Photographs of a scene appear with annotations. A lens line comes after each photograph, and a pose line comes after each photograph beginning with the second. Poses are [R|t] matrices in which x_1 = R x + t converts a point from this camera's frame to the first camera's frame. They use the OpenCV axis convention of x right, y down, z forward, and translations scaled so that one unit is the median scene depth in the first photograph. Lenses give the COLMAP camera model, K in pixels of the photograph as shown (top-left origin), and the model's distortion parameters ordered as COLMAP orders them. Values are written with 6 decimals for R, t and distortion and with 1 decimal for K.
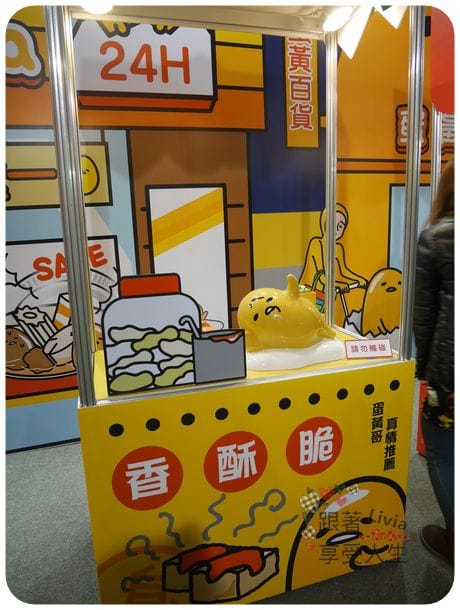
lens RADIAL K [[429.7, 0, 231.4], [0, 429.7, 301.0], [0, 0, 1]] dist [-0.061011, 0.017980]
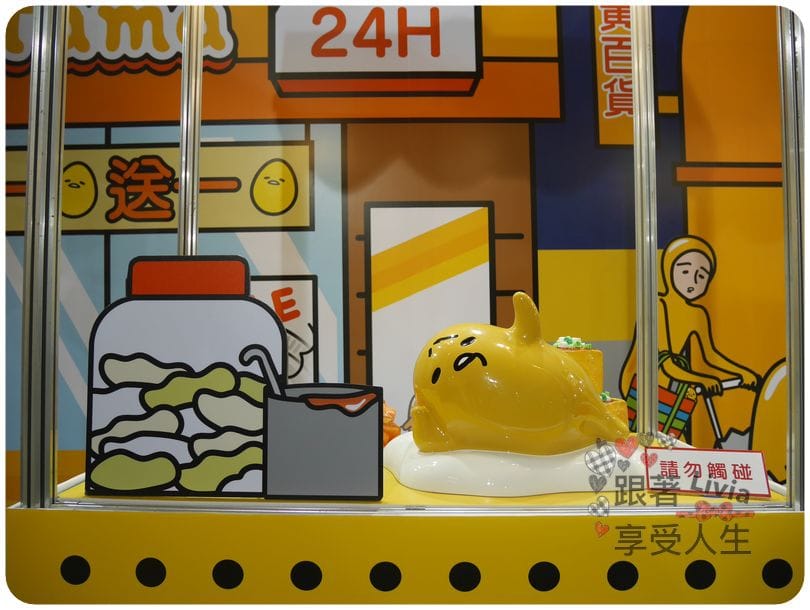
lens RADIAL K [[570.6, 0, 402.6], [0, 570.6, 306.5], [0, 0, 1]] dist [-0.061011, 0.017980]
pose [[0.952379, 0.020529, -0.304226, 0.126729], [-0.082866, 0.977605, -0.193445, 0.052603], [0.293442, 0.209443, 0.932752, 0.232862]]
